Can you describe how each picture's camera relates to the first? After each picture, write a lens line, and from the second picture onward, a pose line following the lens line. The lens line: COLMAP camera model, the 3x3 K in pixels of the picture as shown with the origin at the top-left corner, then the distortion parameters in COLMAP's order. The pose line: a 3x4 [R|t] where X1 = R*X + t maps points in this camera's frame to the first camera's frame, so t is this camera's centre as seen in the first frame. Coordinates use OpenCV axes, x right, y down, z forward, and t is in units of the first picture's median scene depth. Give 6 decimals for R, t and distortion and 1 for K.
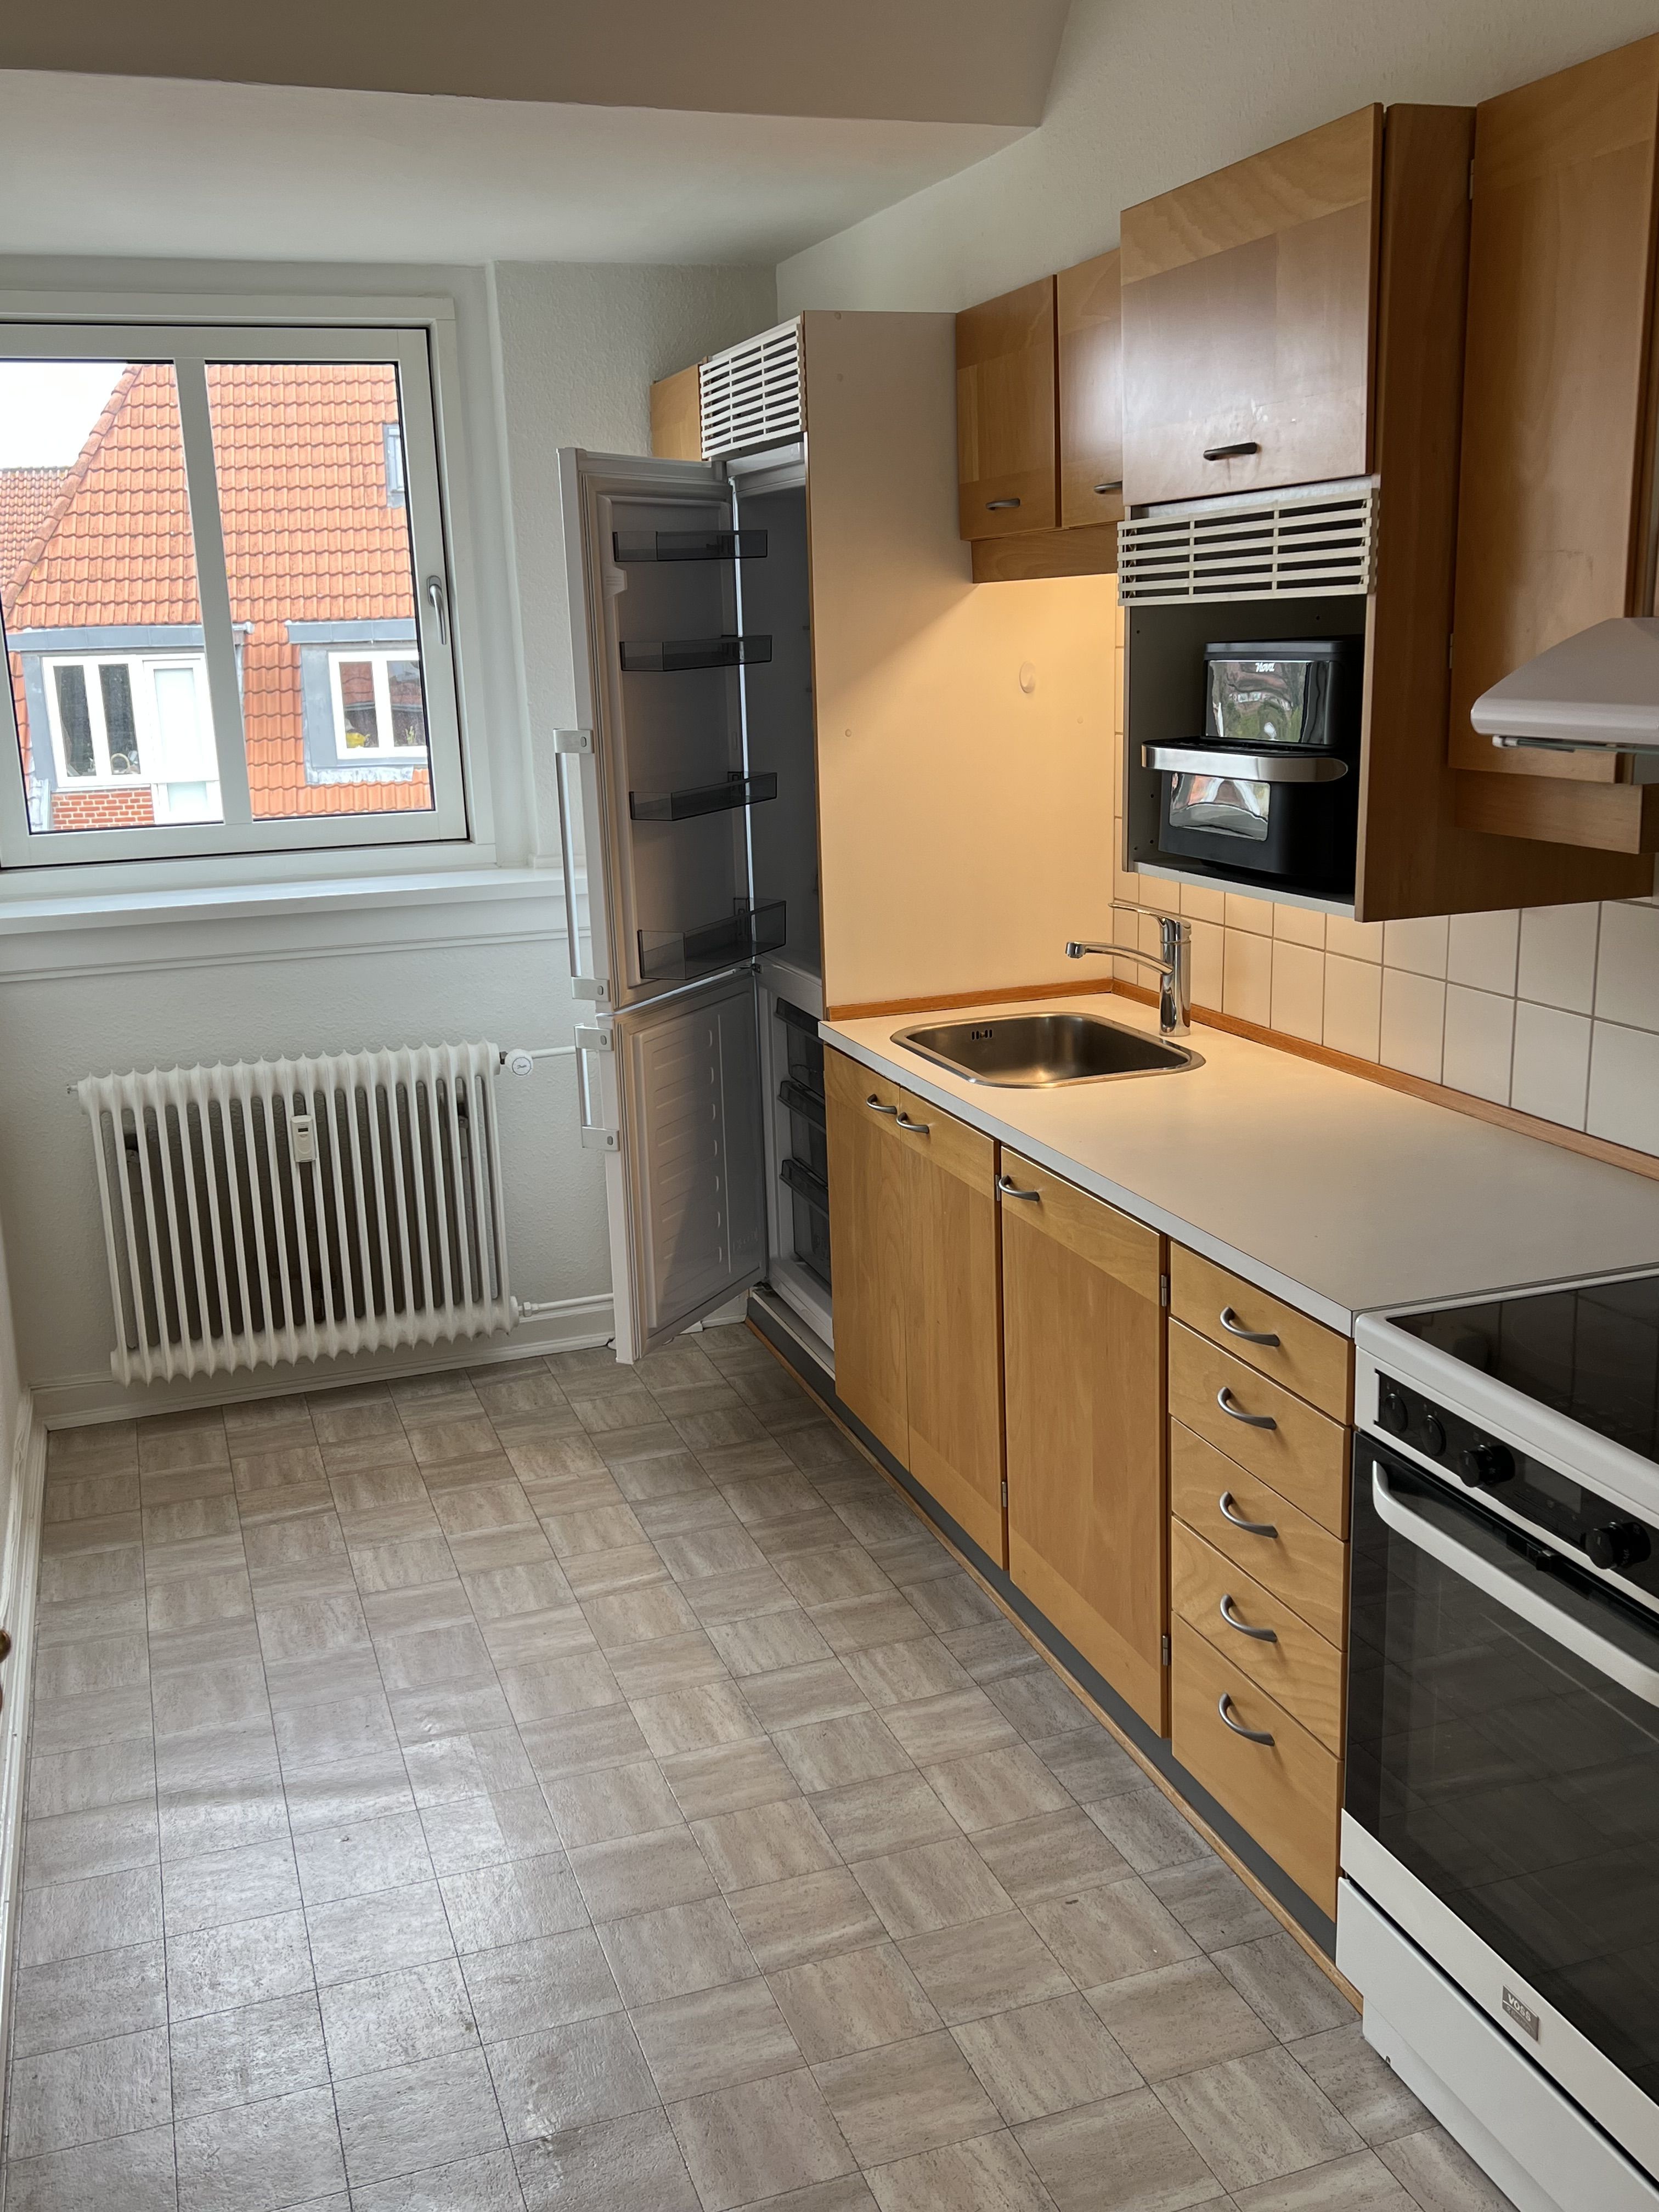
lens RADIAL K [[1927.6, 0, 828.9], [0, 1927.6, 1101.8], [0, 0, 1]] dist [-0.004487, -0.003255]
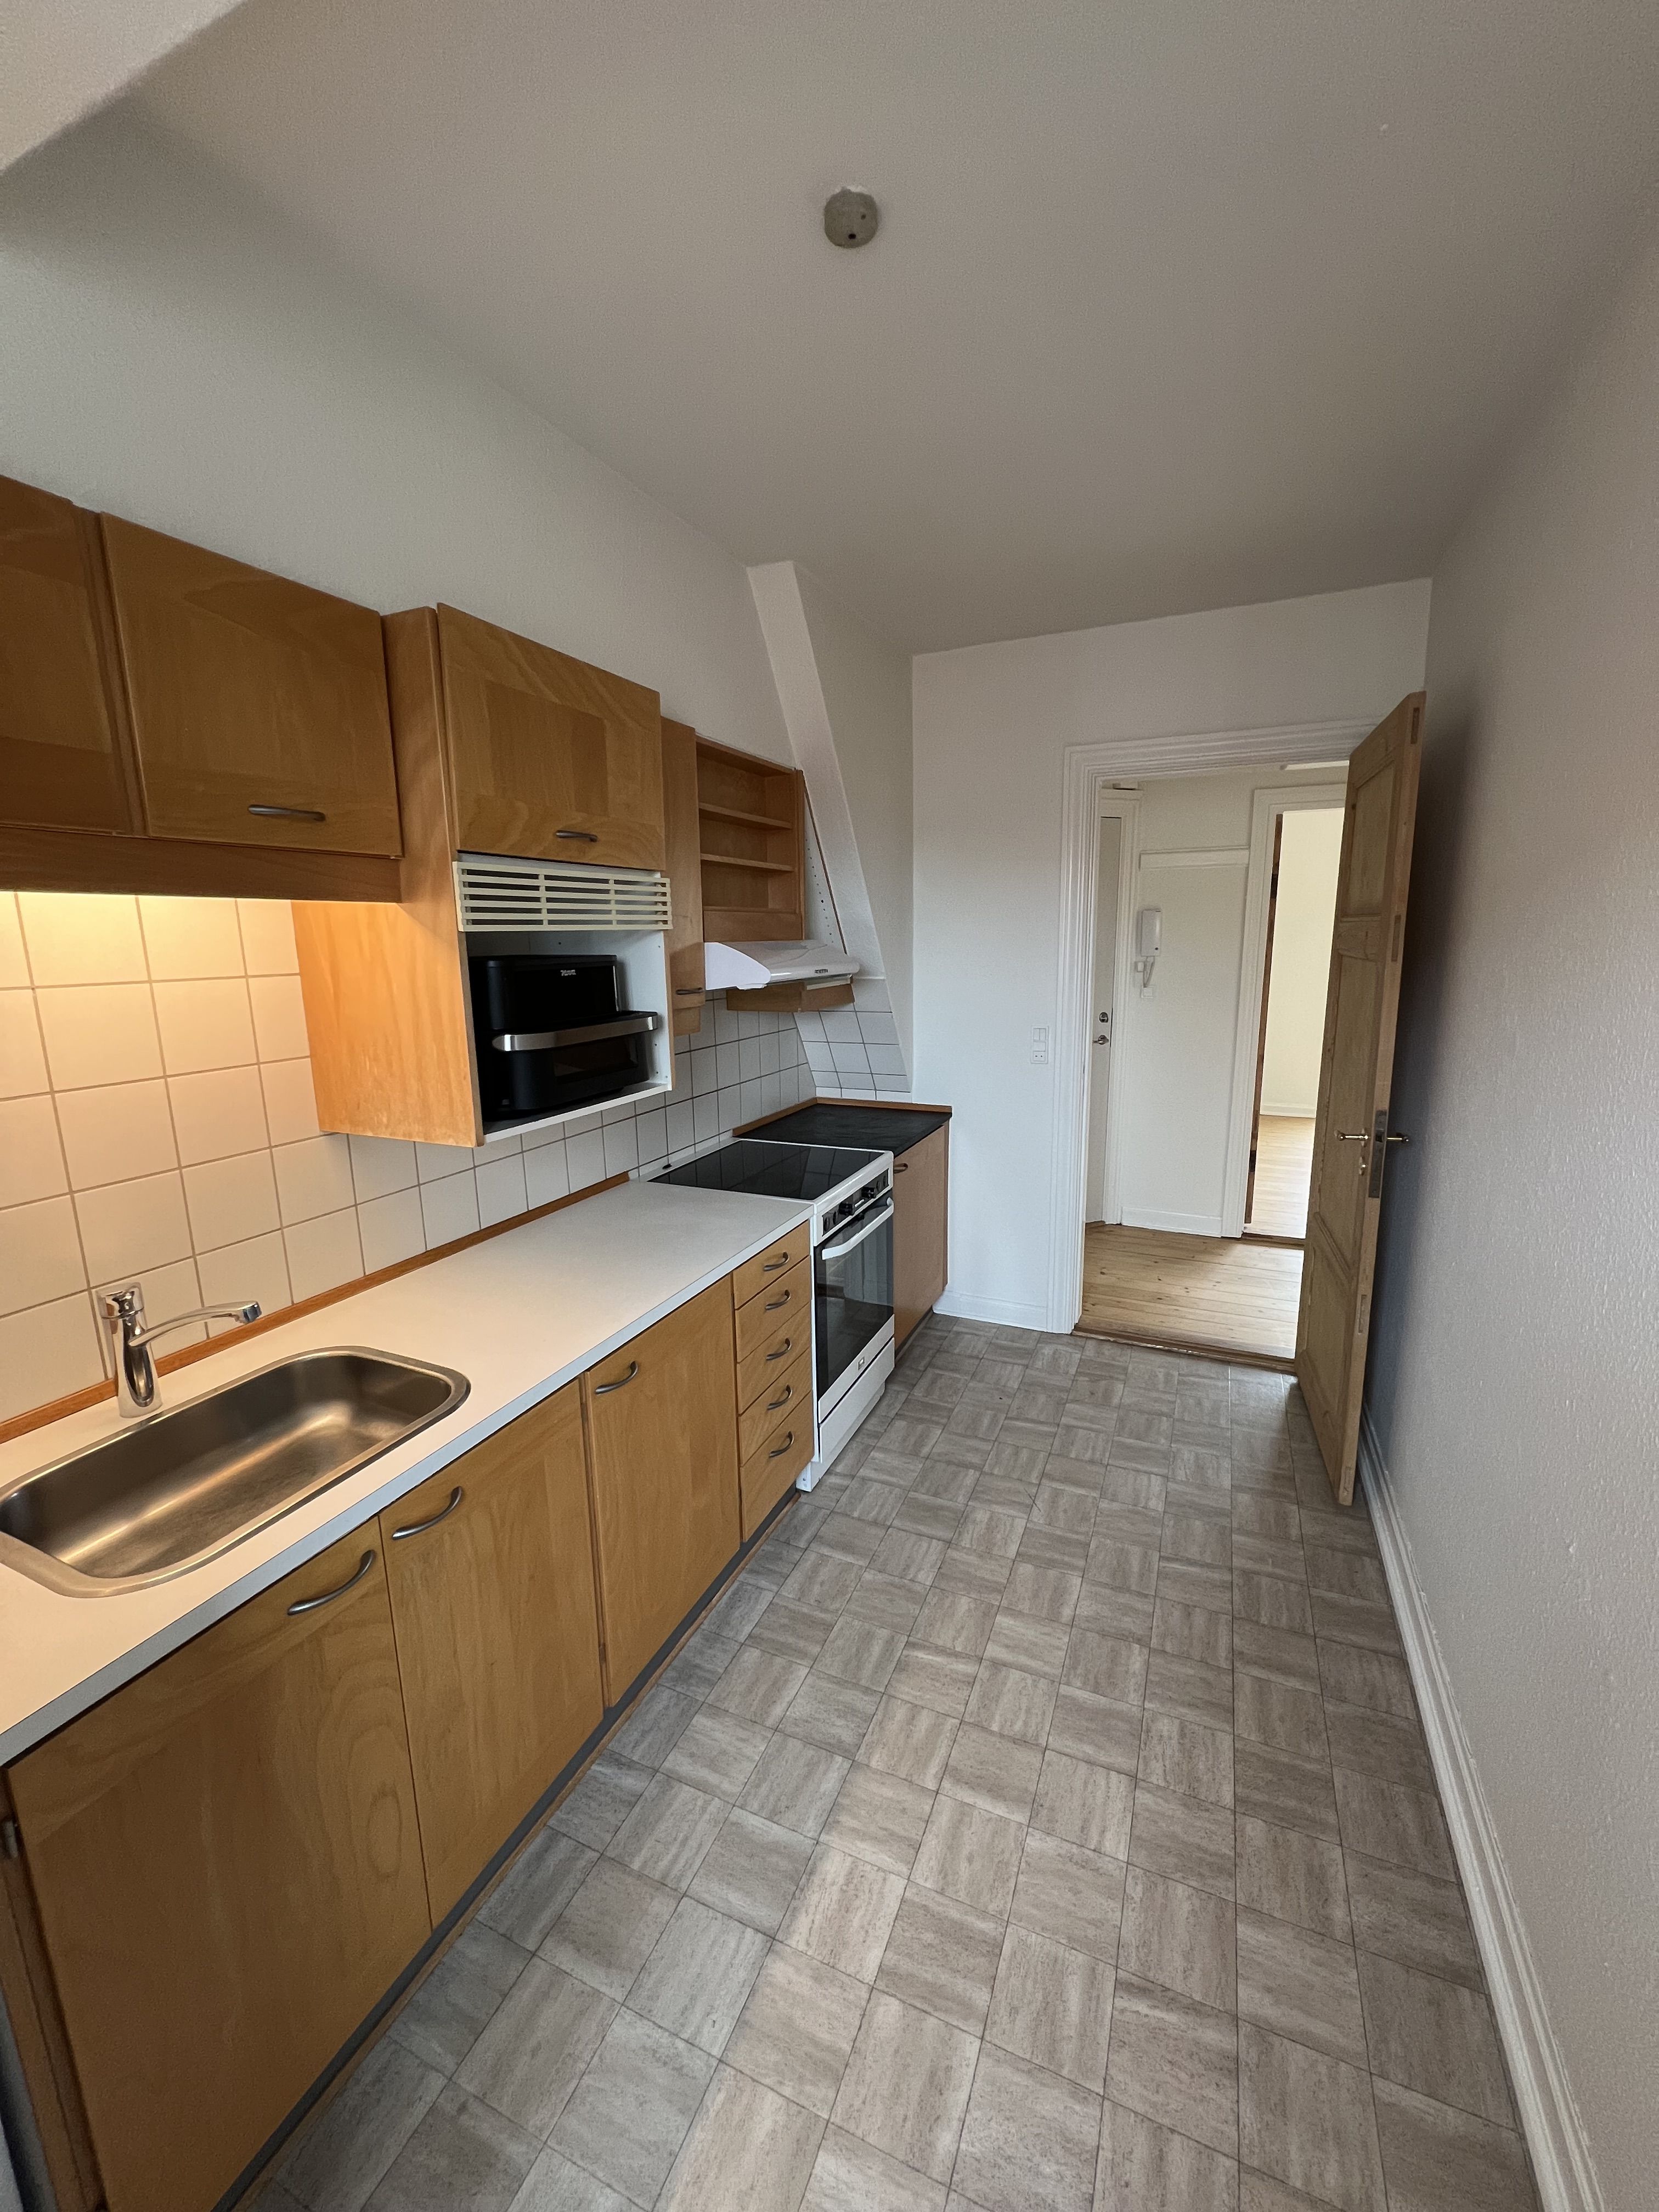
lens RADIAL K [[888.6, 0, 833.2], [0, 888.6, 1098.2], [0, 0, 1]] dist [-0.001553, 0.001089]
pose [[-0.725201, -0.084355, 0.683351, -0.428252], [0.202679, 0.922342, 0.328948, -0.316998], [-0.658031, 0.377054, -0.651786, 1.332116]]
